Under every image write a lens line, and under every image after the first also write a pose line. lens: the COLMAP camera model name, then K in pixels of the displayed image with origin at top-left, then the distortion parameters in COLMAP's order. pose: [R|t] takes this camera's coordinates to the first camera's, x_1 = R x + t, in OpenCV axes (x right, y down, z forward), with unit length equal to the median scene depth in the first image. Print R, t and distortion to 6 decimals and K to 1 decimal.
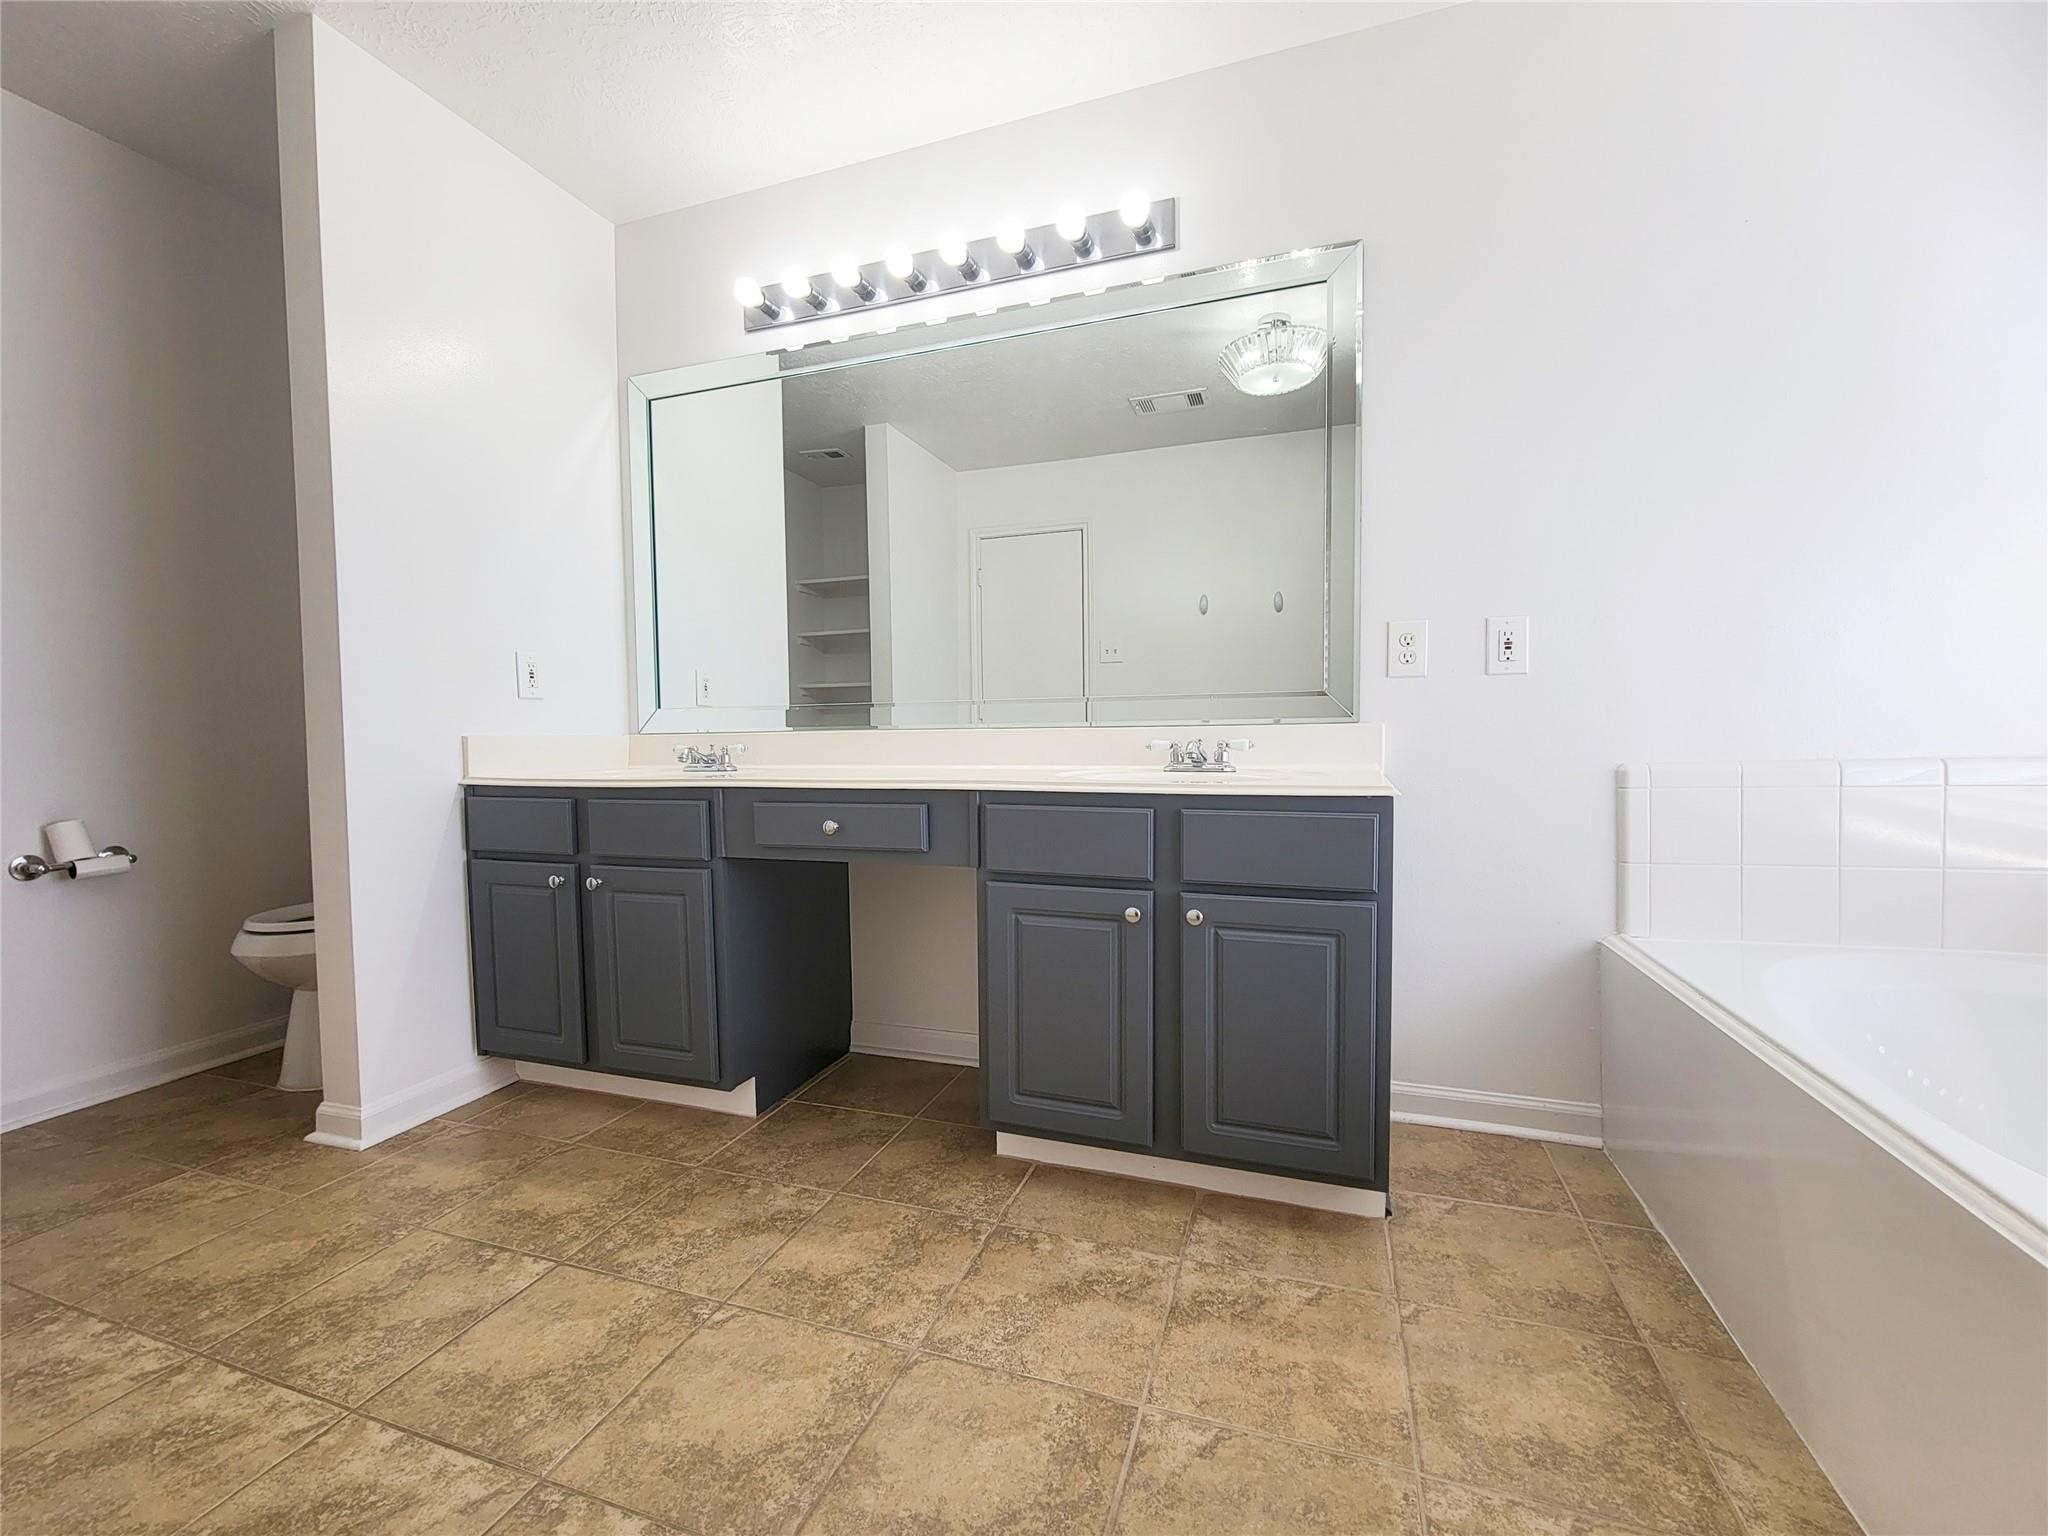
lens RADIAL K [[841.8, 0, 1022.9], [0, 841.8, 769.6], [0, 0, 1]] dist [-0.005466, -0.001423]
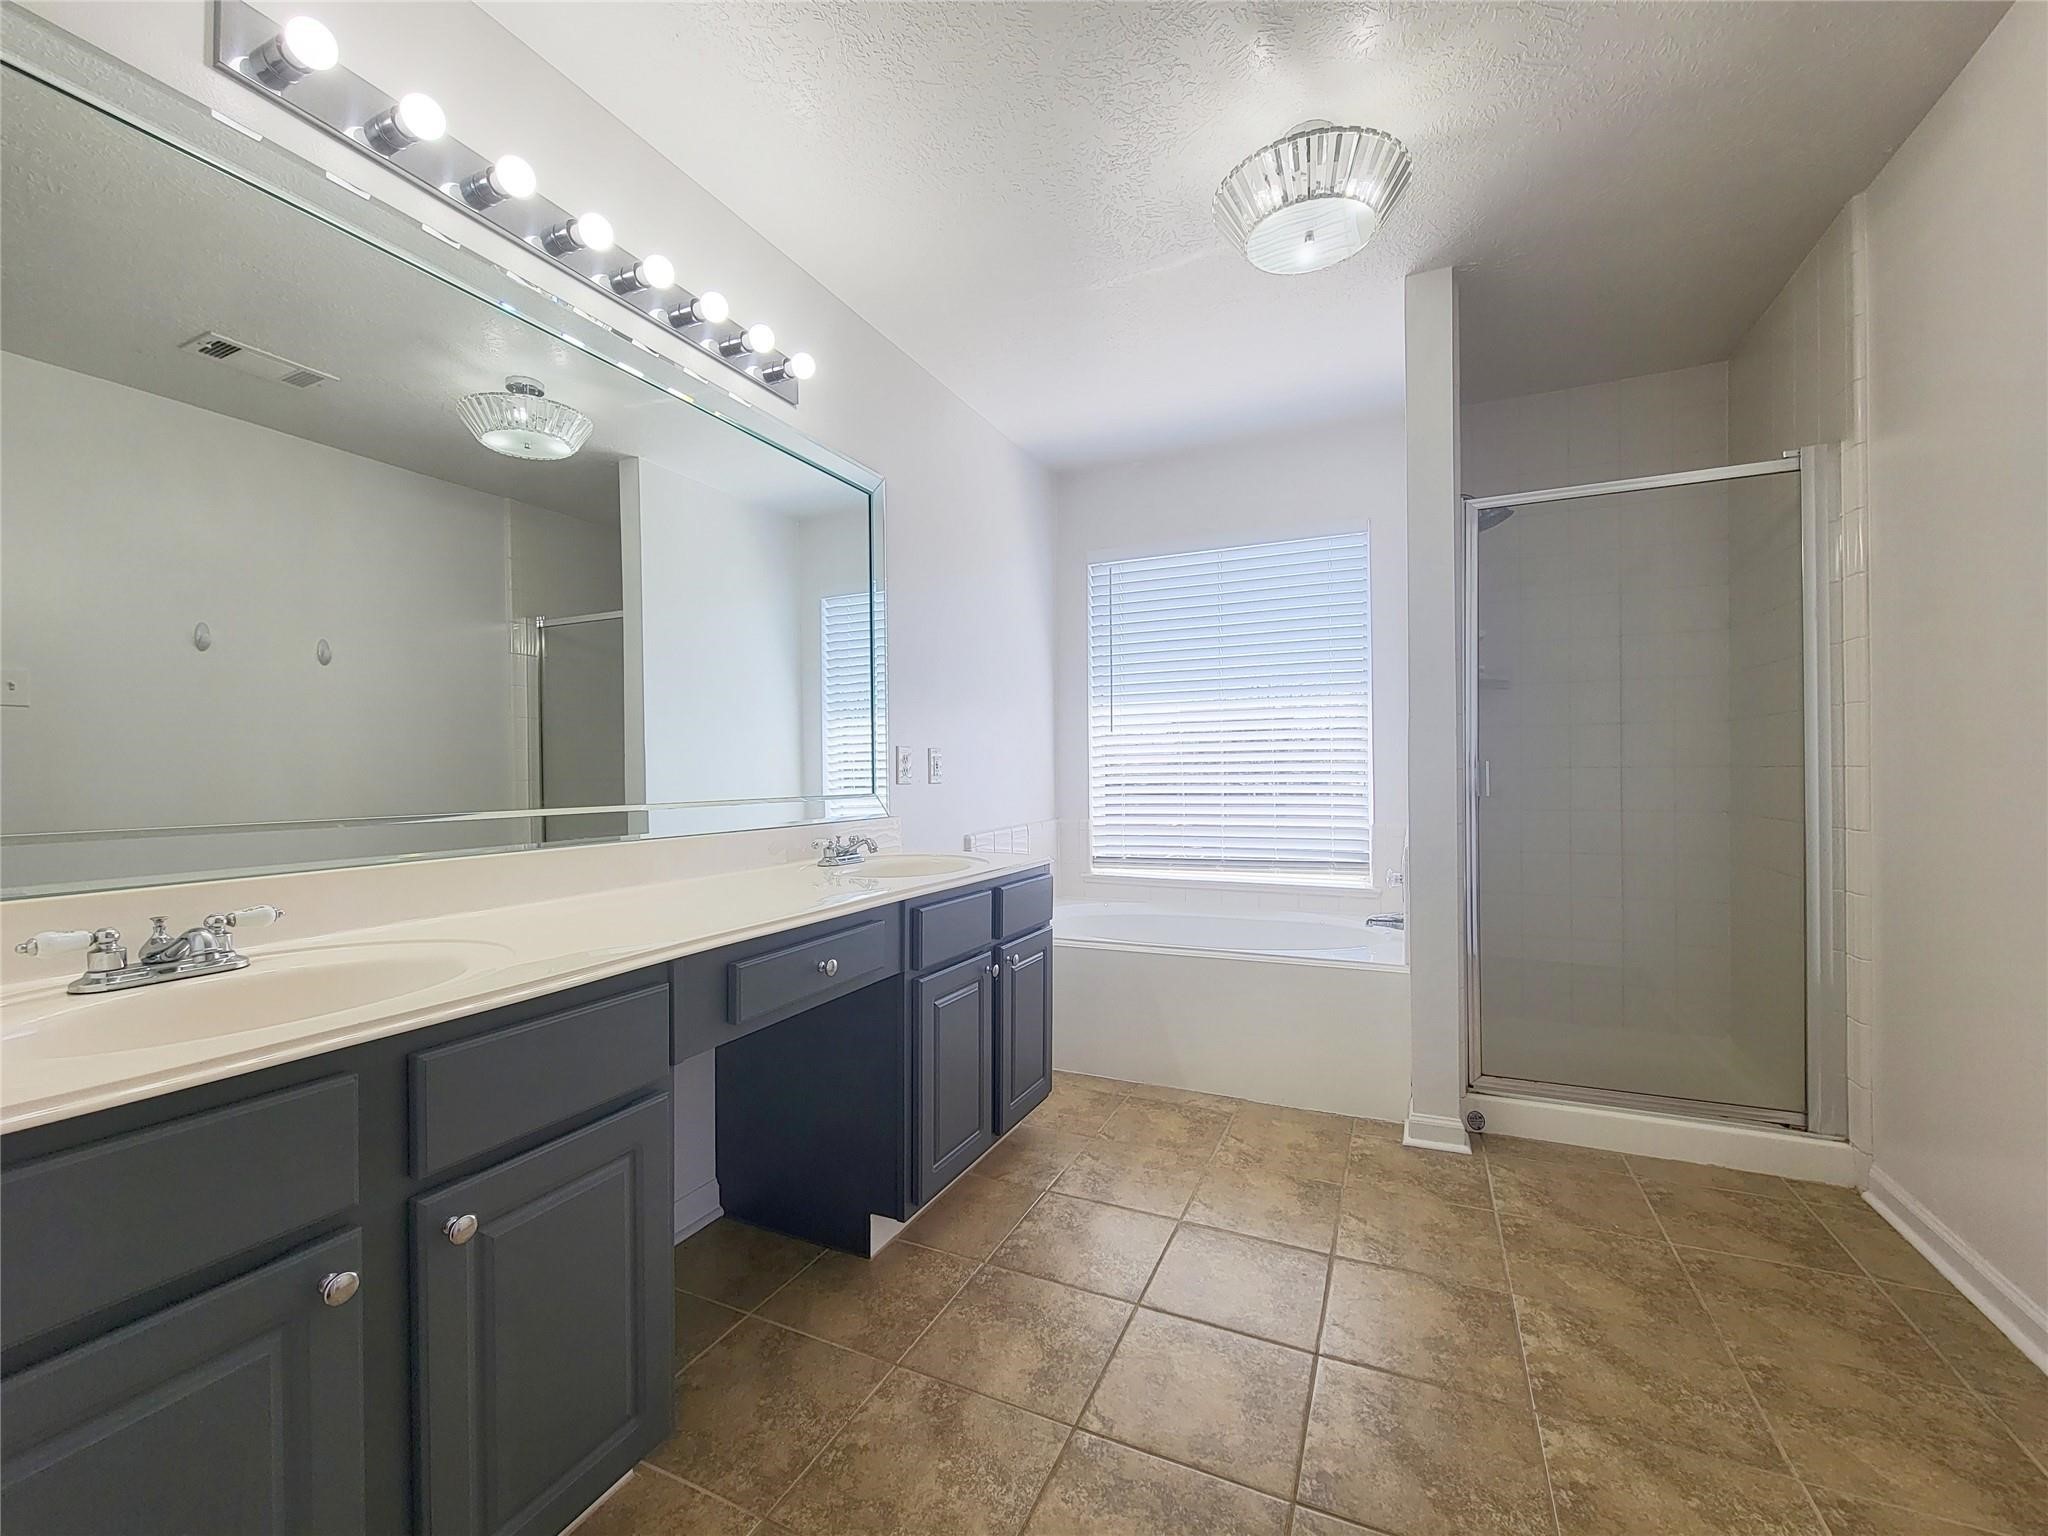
lens RADIAL K [[841.8, 0, 1018.5], [0, 841.8, 767.7], [0, 0, 1]] dist [-0.005466, -0.001423]
pose [[0.110600, 0.011284, 0.993801, -1.226867], [0.052901, 0.998451, -0.017224, -0.125308], [-0.992456, 0.054478, 0.109832, 0.816289]]
